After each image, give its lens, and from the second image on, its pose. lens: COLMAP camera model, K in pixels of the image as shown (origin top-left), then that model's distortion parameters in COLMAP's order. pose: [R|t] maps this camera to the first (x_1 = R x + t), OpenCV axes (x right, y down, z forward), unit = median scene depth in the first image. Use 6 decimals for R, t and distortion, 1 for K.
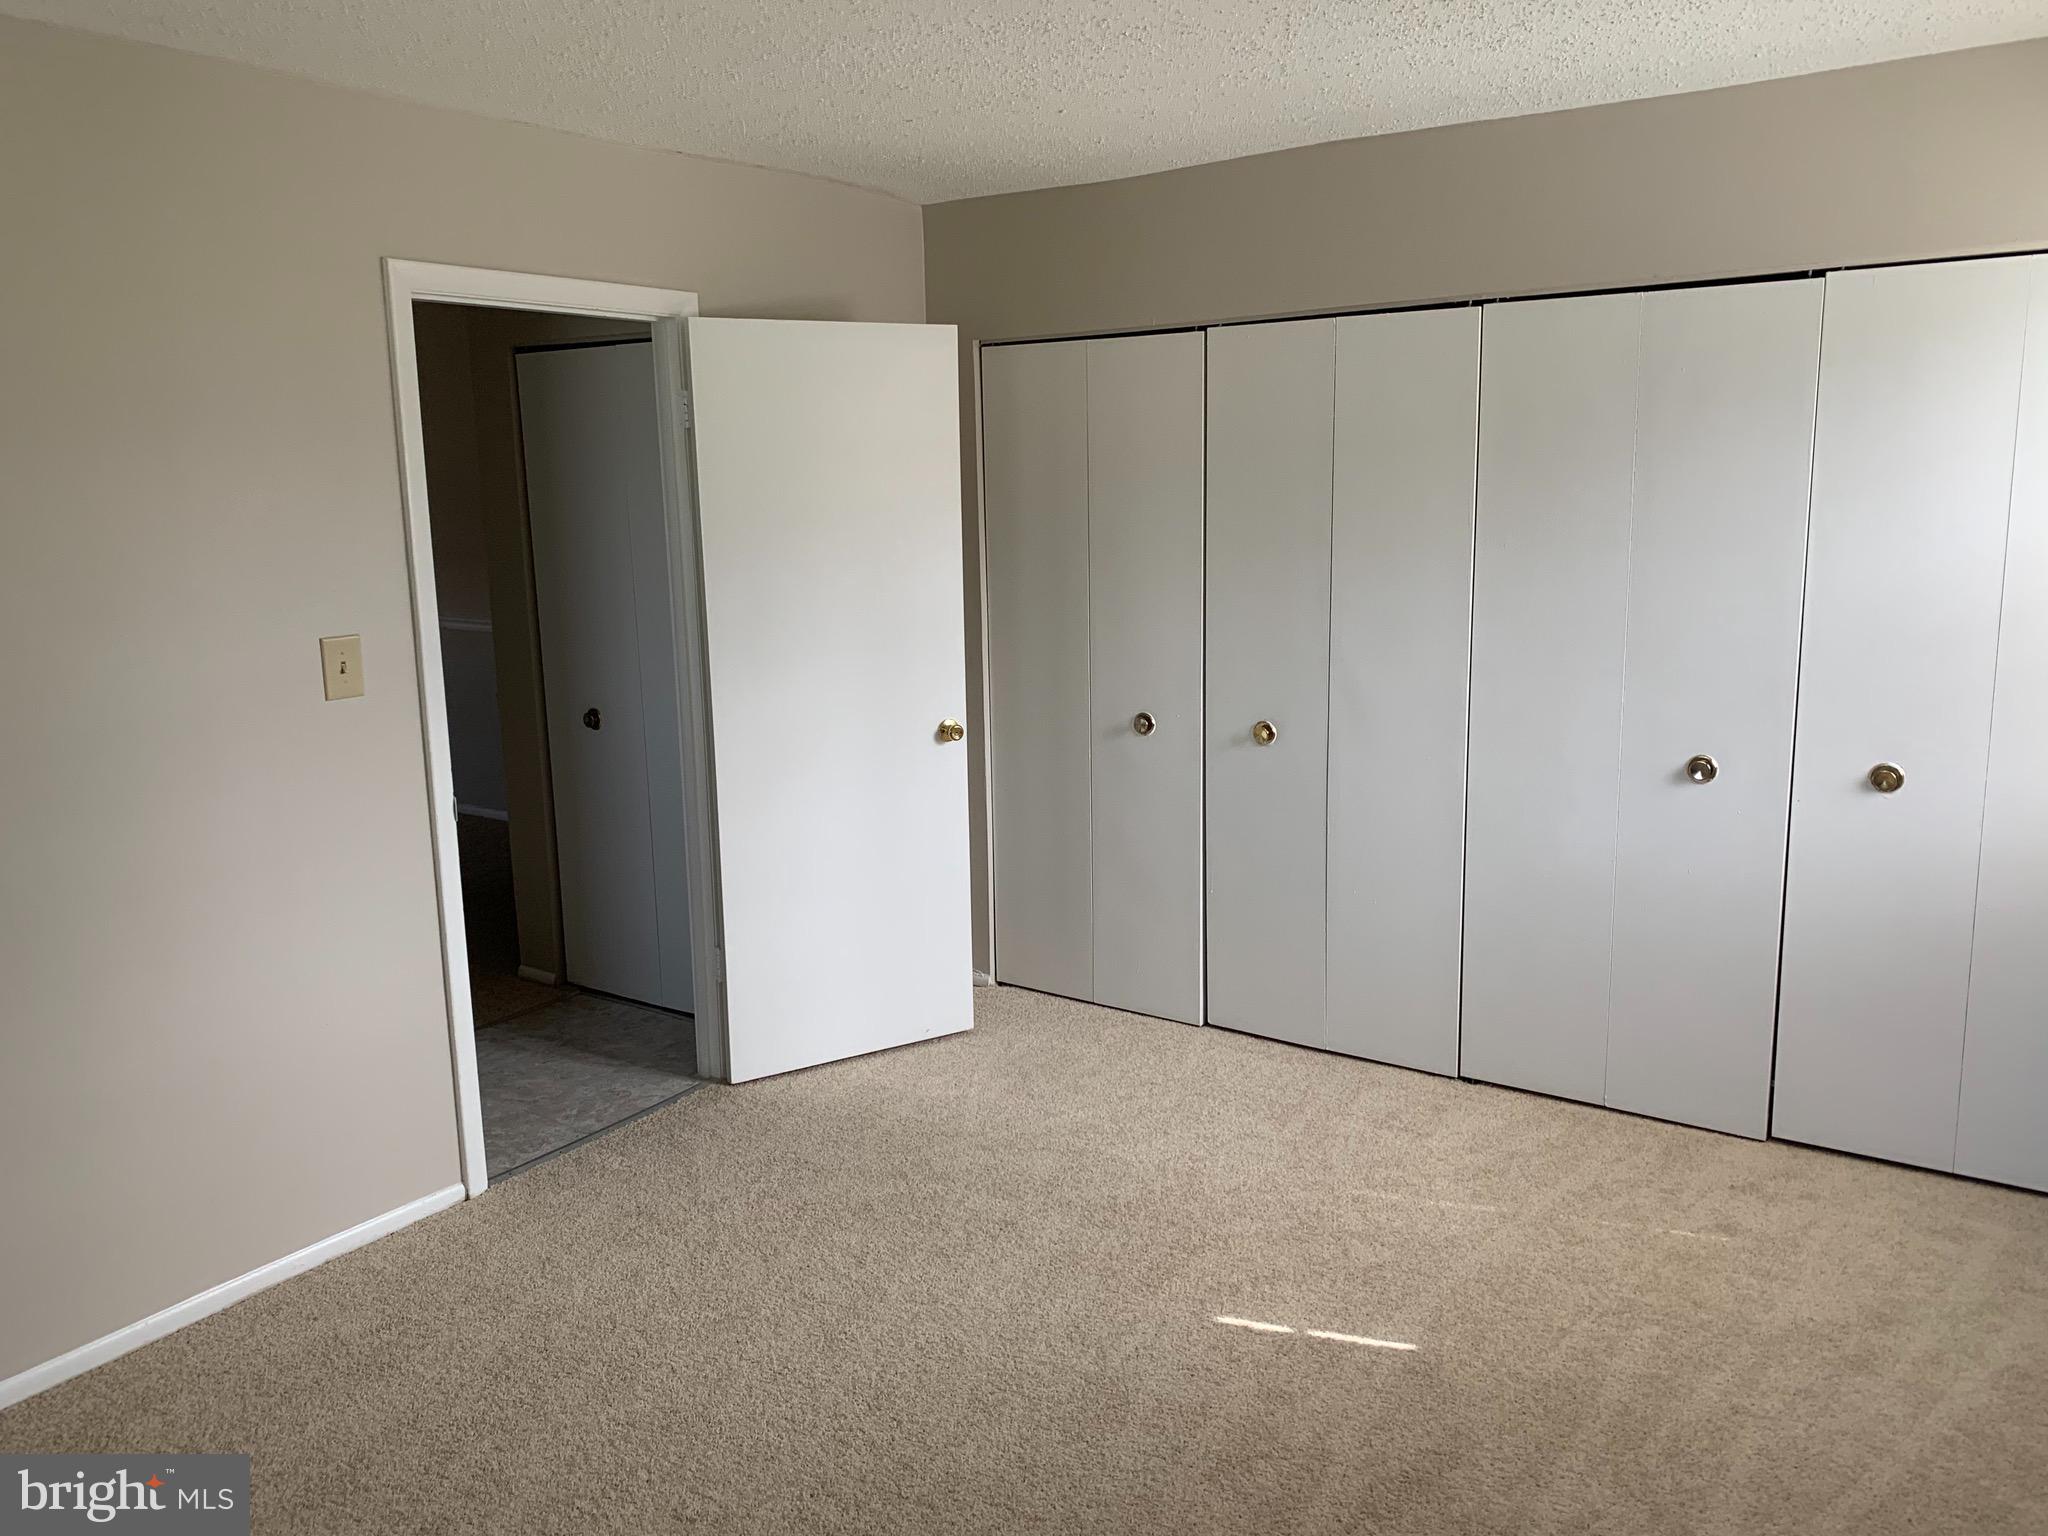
lens RADIAL K [[1564.3, 0, 1024.0], [0, 1564.3, 768.0], [0, 0, 1]] dist [-0.004236, 0.004636]
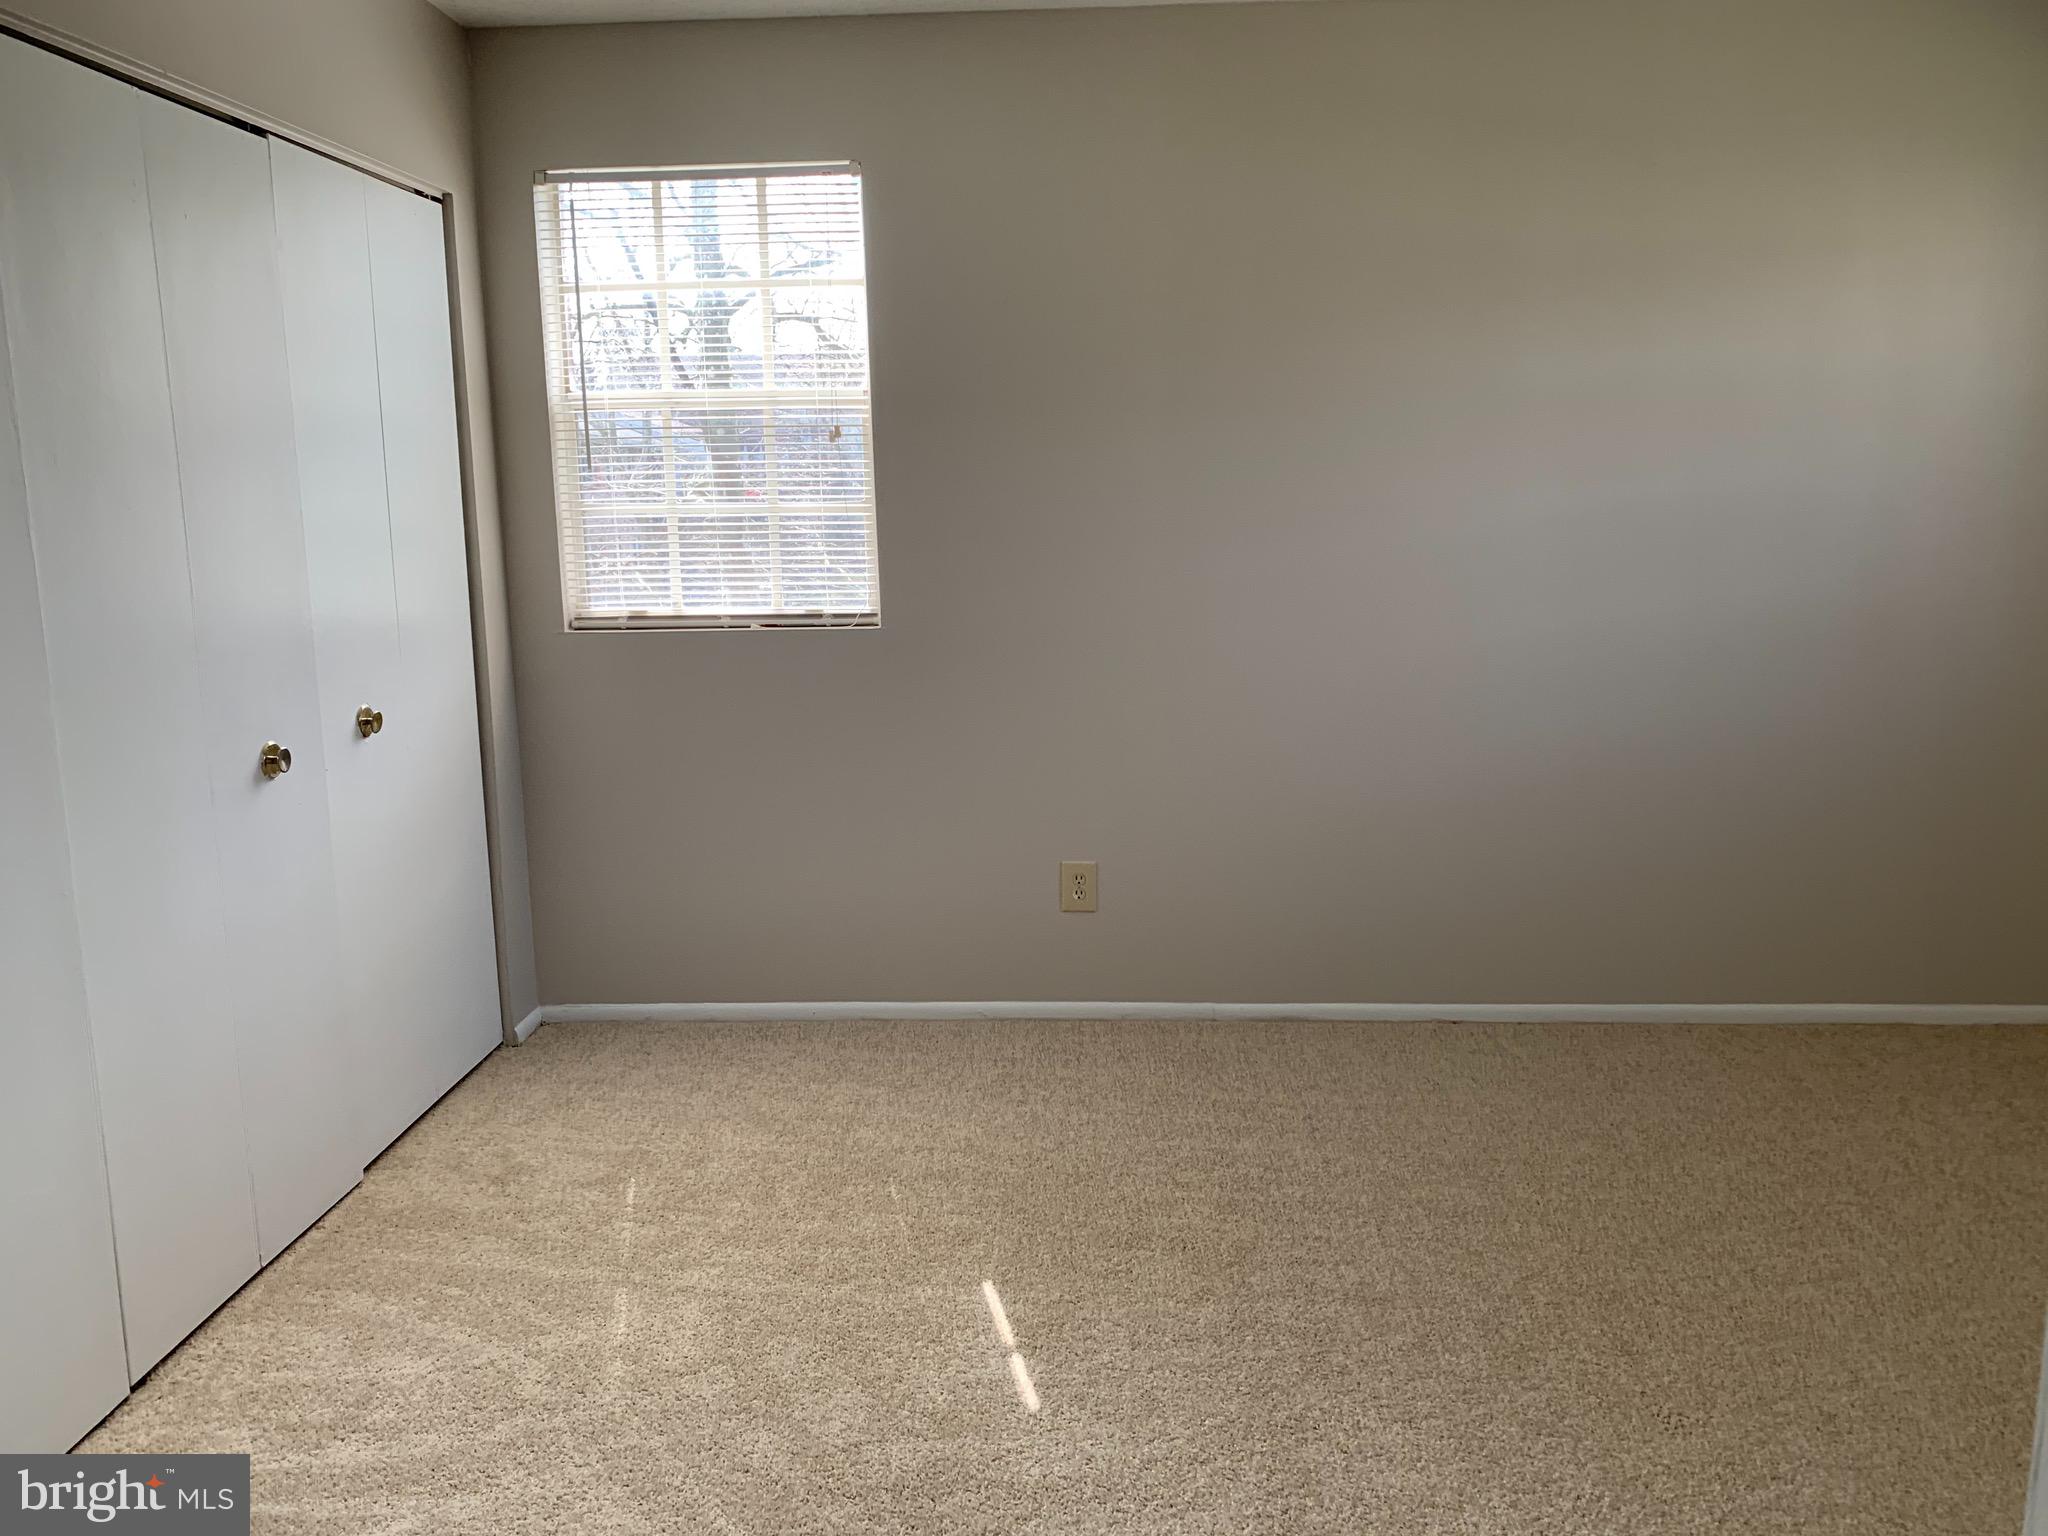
lens RADIAL K [[1564.3, 0, 1024.0], [0, 1564.3, 768.0], [0, 0, 1]] dist [-0.004236, 0.004636]
pose [[-0.536857, -0.123161, 0.834635, -0.442579], [0.176845, 0.950882, 0.254065, -0.137285], [-0.824930, 0.283998, -0.488708, 1.181529]]
